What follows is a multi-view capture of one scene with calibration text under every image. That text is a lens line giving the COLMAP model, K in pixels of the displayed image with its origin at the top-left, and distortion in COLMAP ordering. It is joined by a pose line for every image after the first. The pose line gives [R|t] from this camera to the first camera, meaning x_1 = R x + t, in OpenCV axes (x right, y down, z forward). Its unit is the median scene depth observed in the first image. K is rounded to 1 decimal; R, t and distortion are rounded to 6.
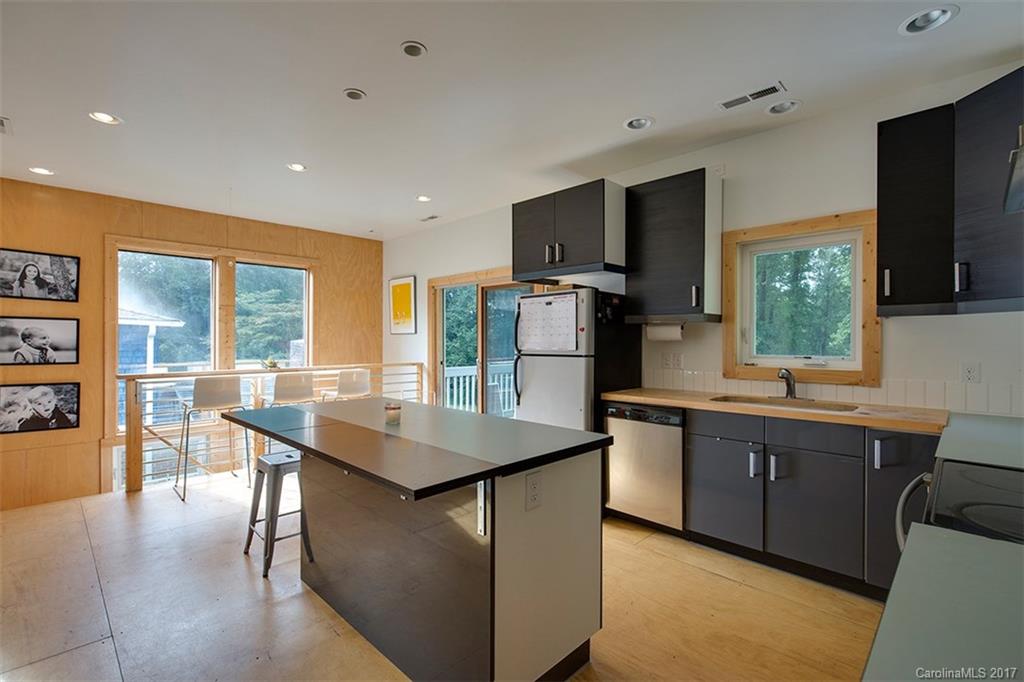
lens RADIAL K [[464.2, 0, 512.7], [0, 464.2, 339.1], [0, 0, 1]] dist [0.002556, 0.000608]
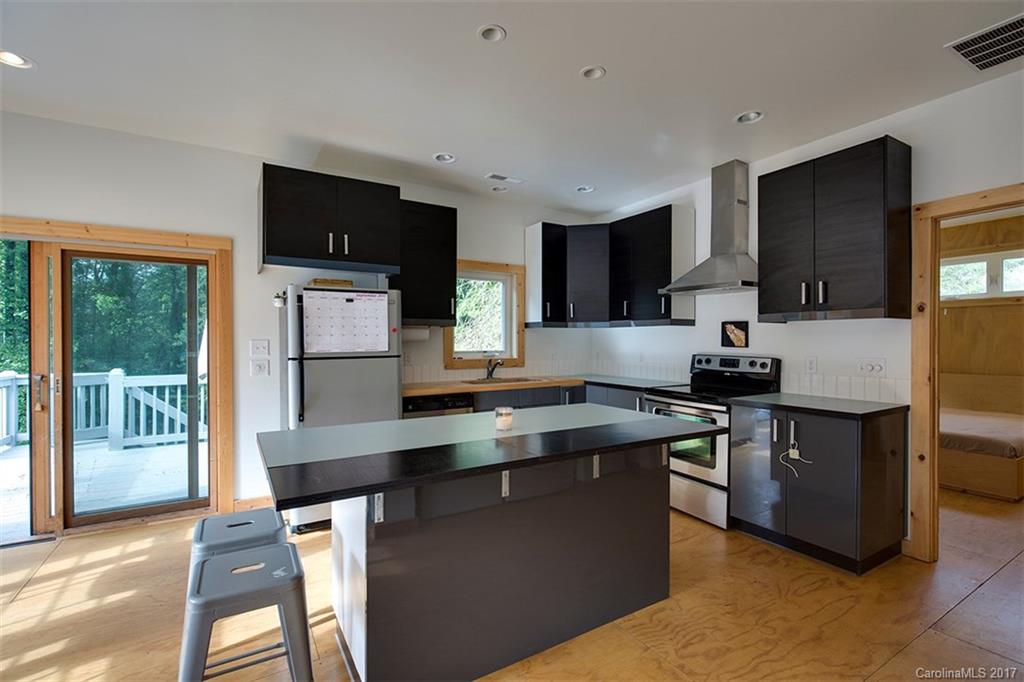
lens RADIAL K [[464.2, 0, 513.4], [0, 464.2, 342.8], [0, 0, 1]] dist [0.002556, 0.000608]
pose [[0.237555, -0.003965, 0.971366, -0.765889], [0.003205, 0.999989, 0.003298, 0.004518], [-0.971369, 0.002330, 0.237566, 0.497068]]
